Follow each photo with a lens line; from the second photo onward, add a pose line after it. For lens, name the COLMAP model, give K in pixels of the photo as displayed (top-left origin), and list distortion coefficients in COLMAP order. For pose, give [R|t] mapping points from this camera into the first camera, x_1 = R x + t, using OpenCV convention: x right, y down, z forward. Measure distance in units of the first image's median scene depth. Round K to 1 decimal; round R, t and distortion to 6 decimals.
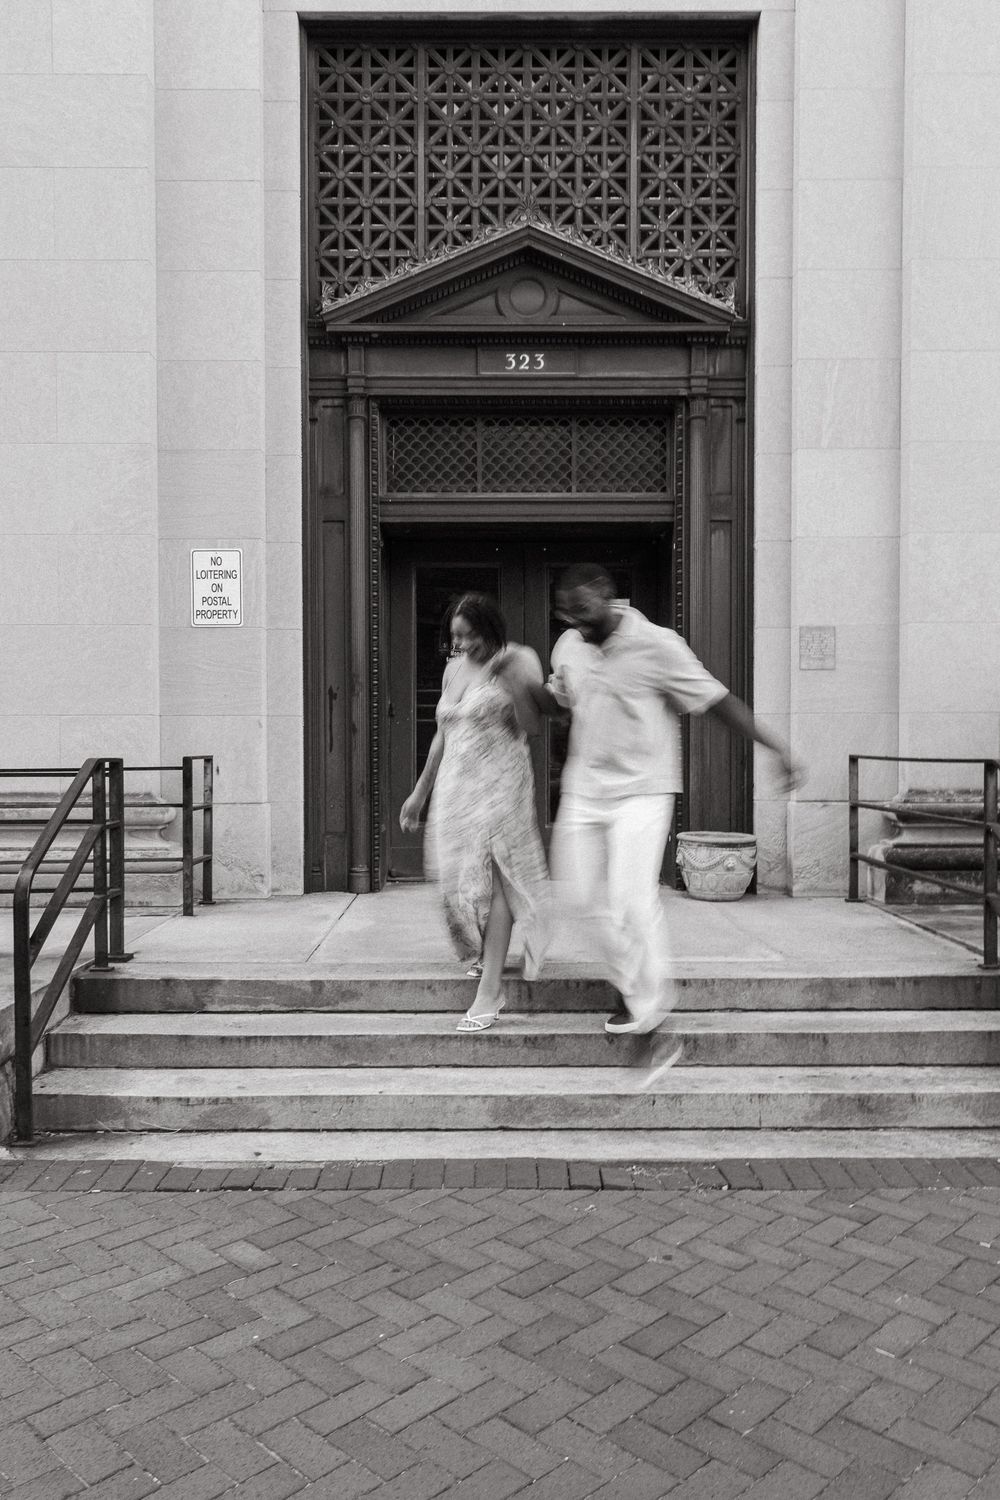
lens RADIAL K [[1280.4, 0, 483.3], [0, 1280.4, 782.4], [0, 0, 1]] dist [0.001737, -0.001133]
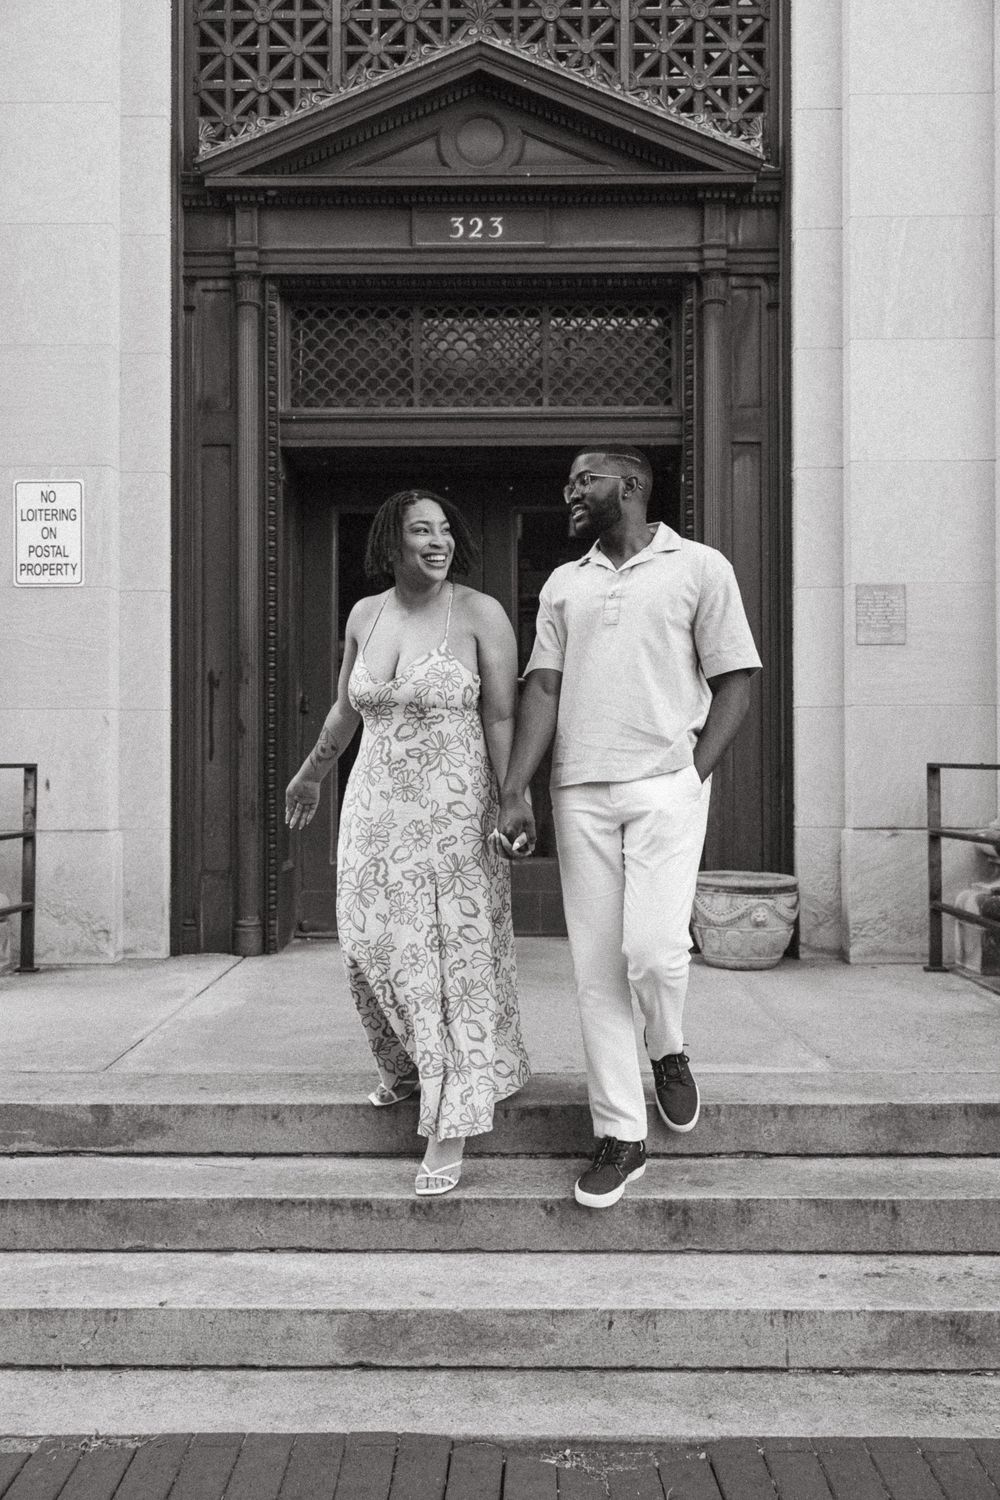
lens RADIAL K [[1404.3, 0, 500.0], [0, 1404.3, 750.0], [0, 0, 1]] dist [0.016070, -0.005951]
pose [[0.999863, 0.000465, -0.016550, 0.060887], [-0.001179, 0.999069, -0.043134, 0.005011], [0.016515, 0.043147, 0.998932, 0.213939]]
